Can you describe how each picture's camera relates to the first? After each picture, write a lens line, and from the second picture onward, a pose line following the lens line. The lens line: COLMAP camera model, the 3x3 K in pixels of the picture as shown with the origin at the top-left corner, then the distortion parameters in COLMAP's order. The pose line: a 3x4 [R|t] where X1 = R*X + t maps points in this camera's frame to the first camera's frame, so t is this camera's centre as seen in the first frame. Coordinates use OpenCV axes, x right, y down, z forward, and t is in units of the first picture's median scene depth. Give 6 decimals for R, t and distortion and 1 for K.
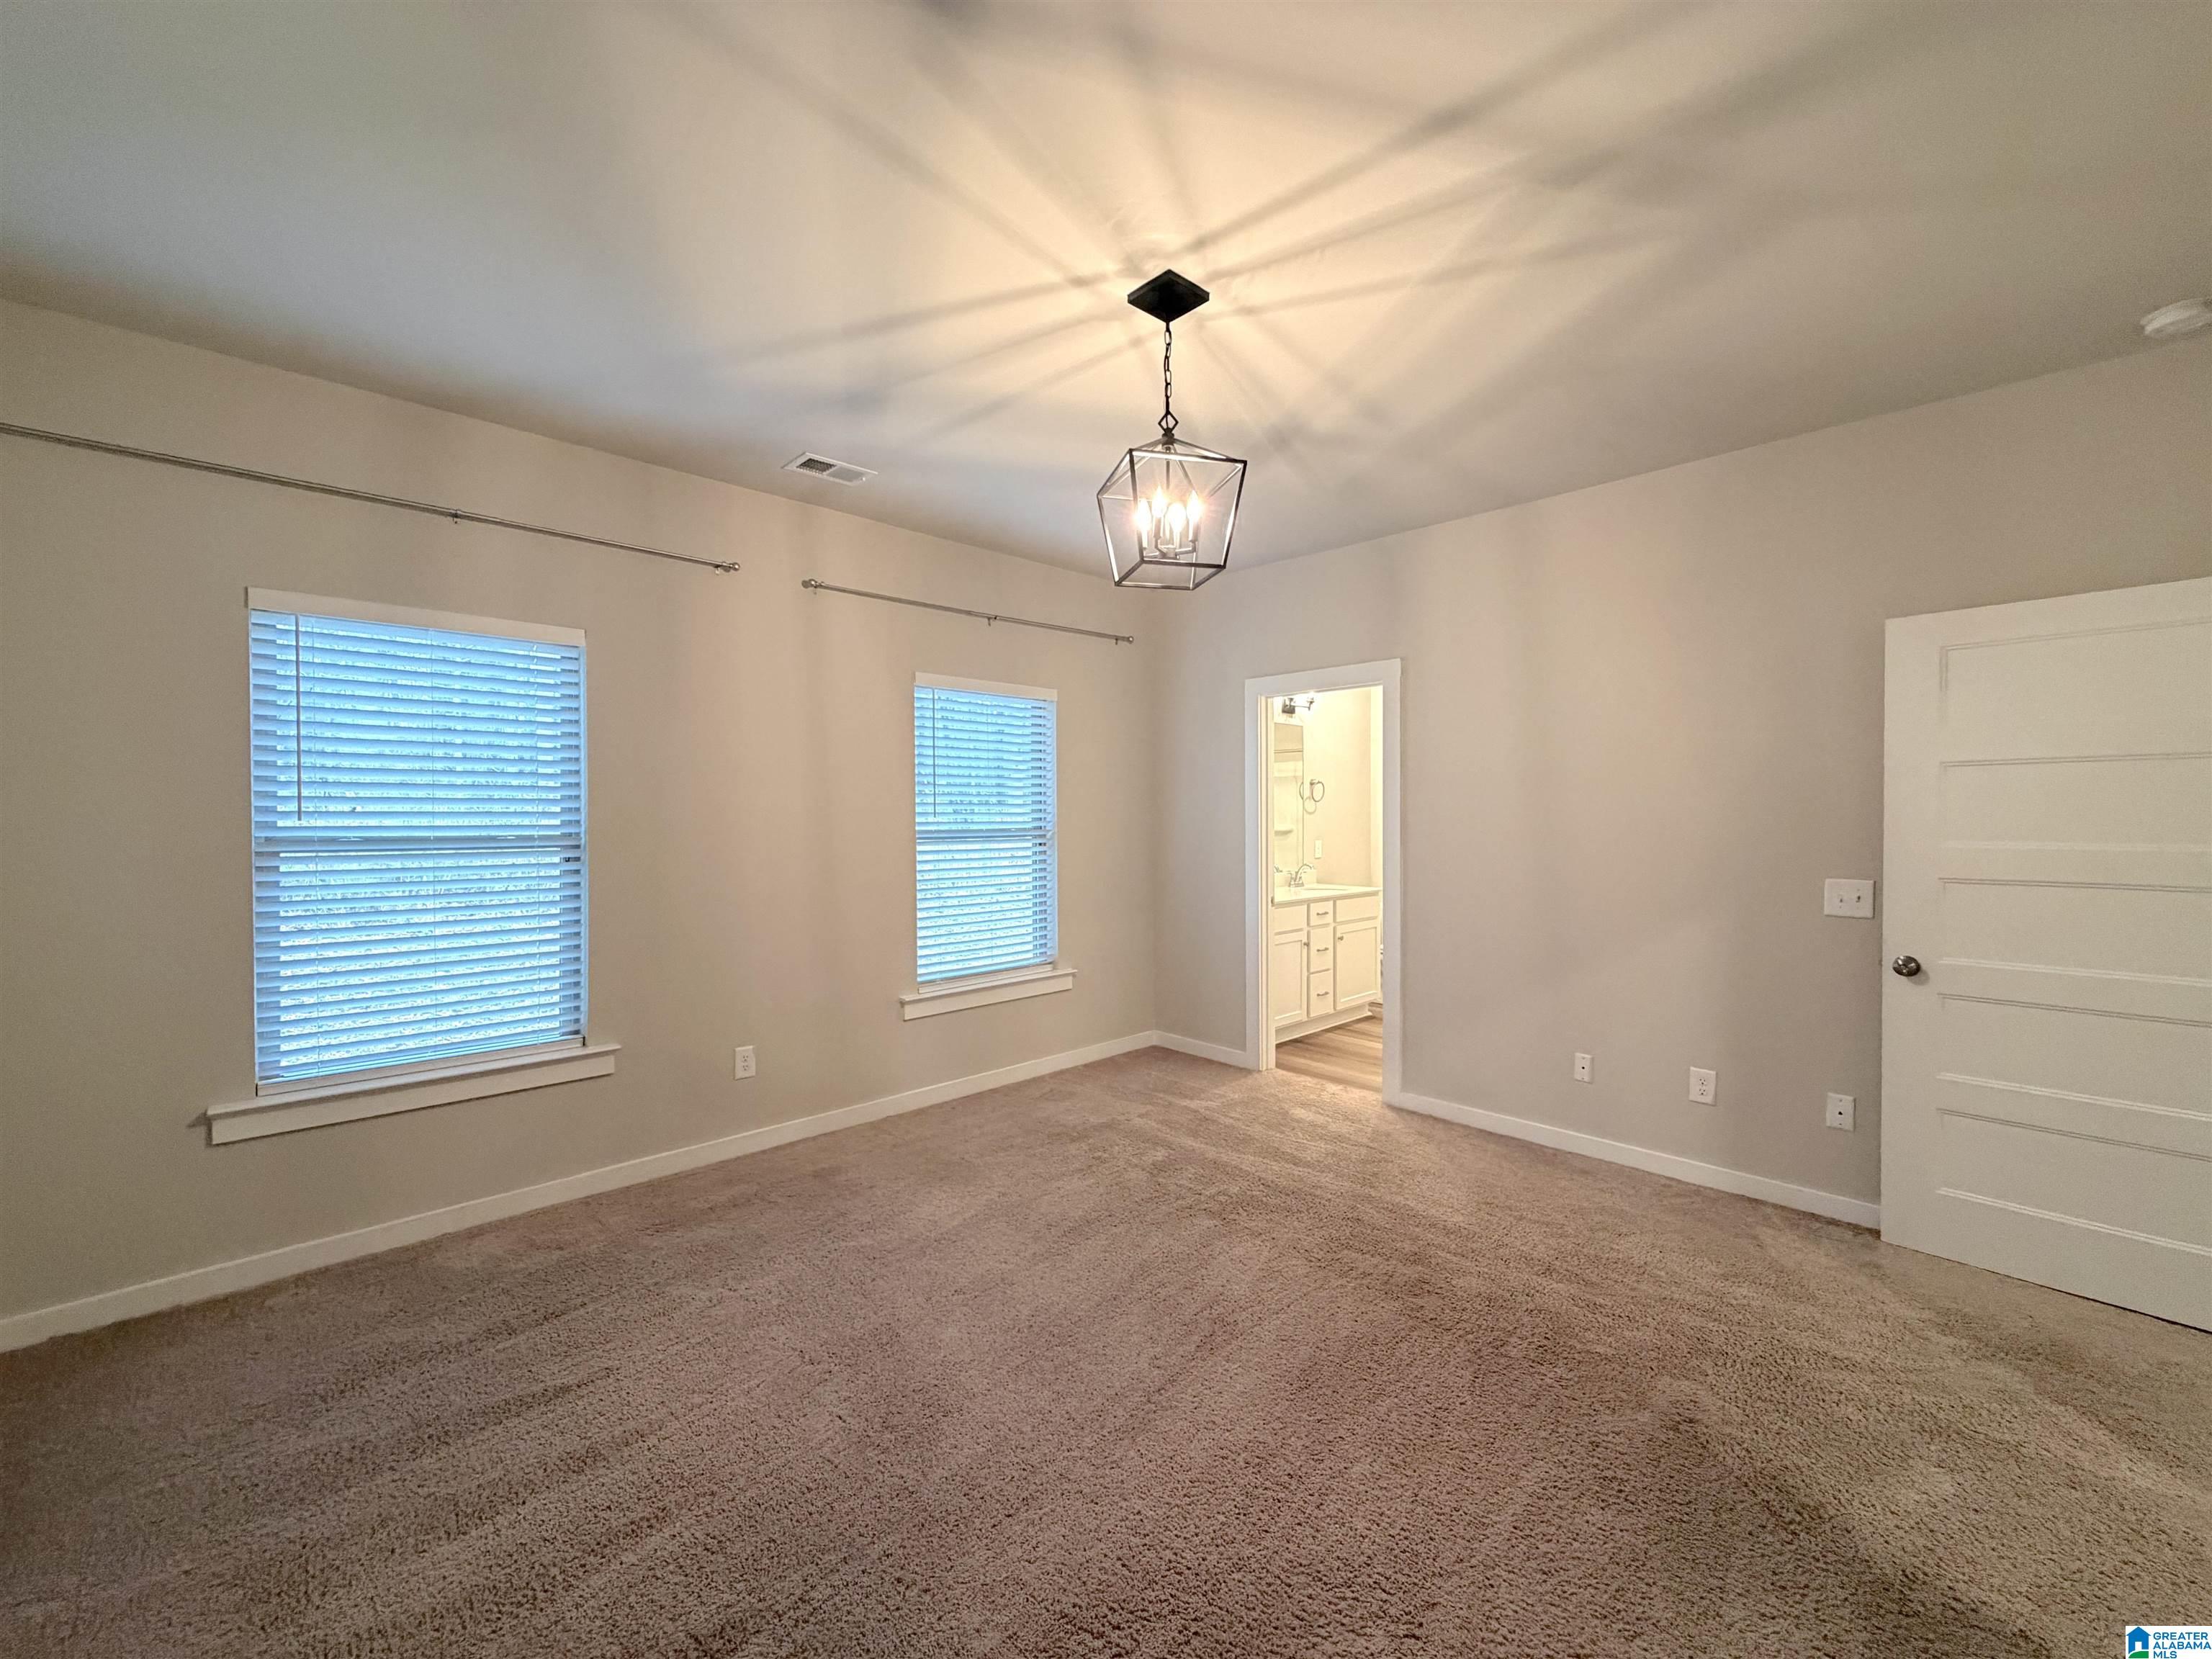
lens RADIAL K [[882.9, 0, 1106.0], [0, 882.9, 829.5], [0, 0, 1]] dist [0.001007, 0.000056]
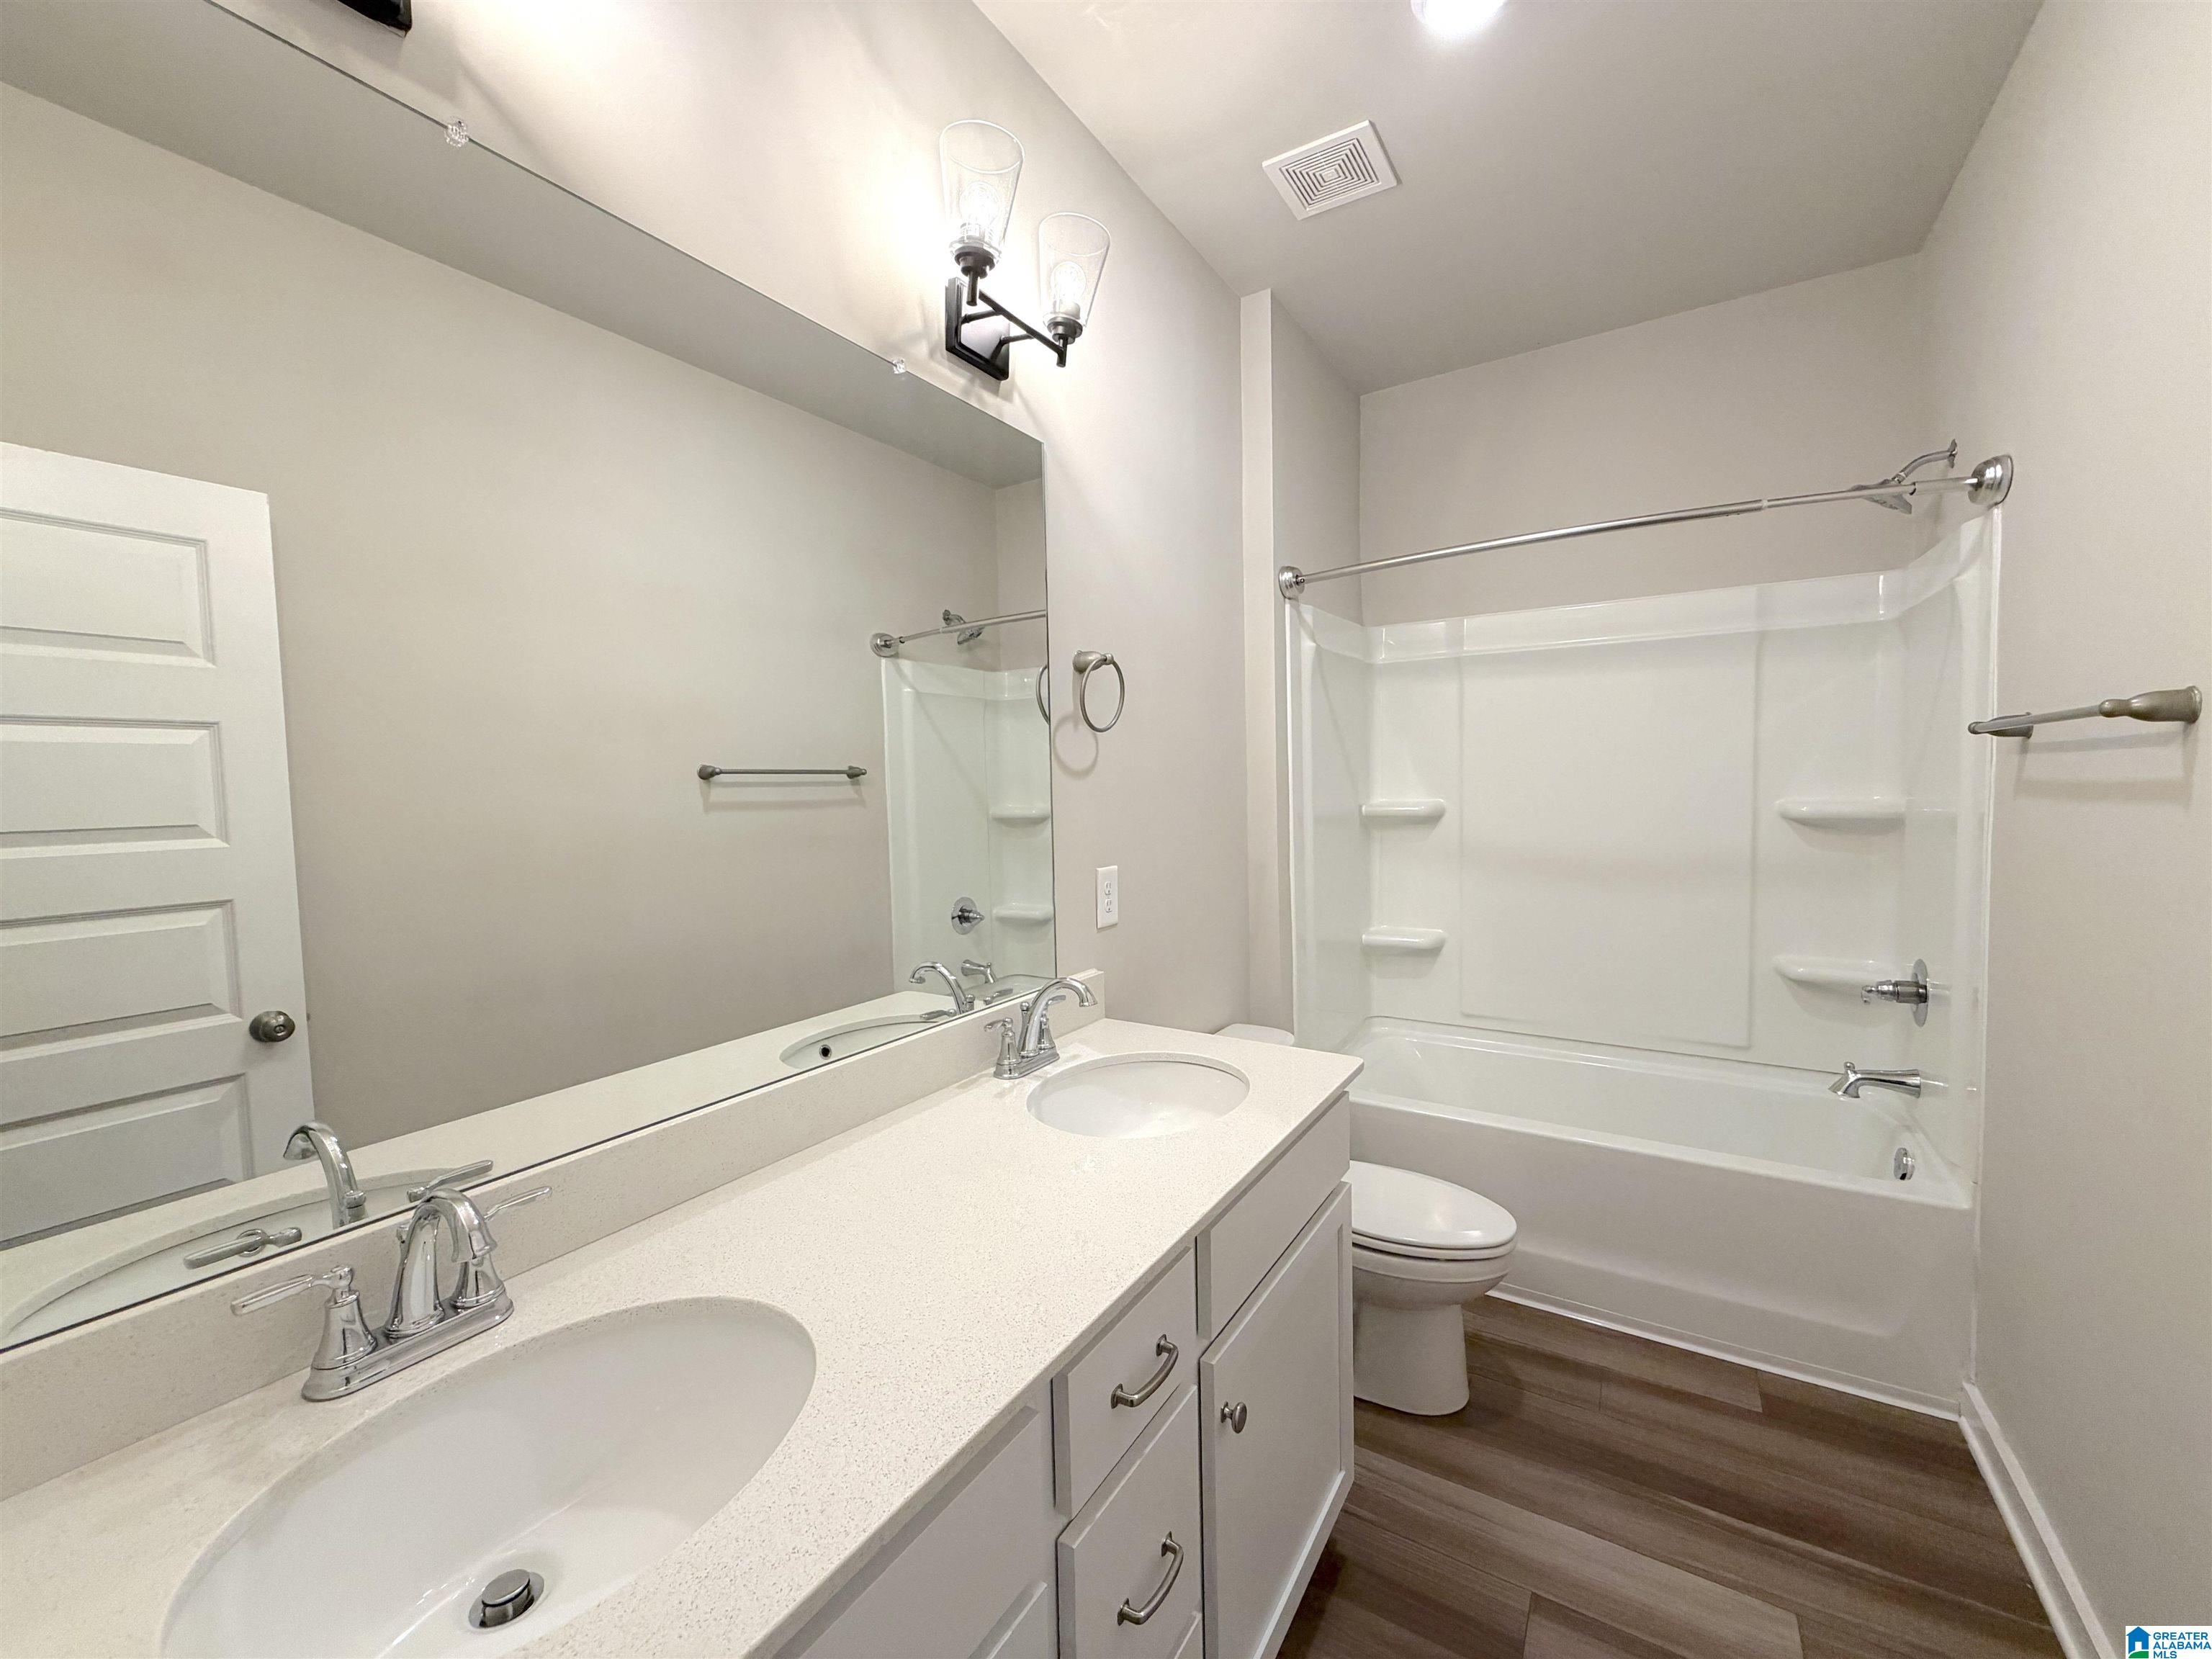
lens RADIAL K [[882.9, 0, 1106.0], [0, 882.9, 829.5], [0, 0, 1]] dist [0.001007, 0.000056]
pose [[0.971670, -0.030698, 0.234340, 0.261935], [0.022203, 0.999000, 0.038806, -0.016668], [-0.235297, -0.032504, 0.971380, 1.091170]]
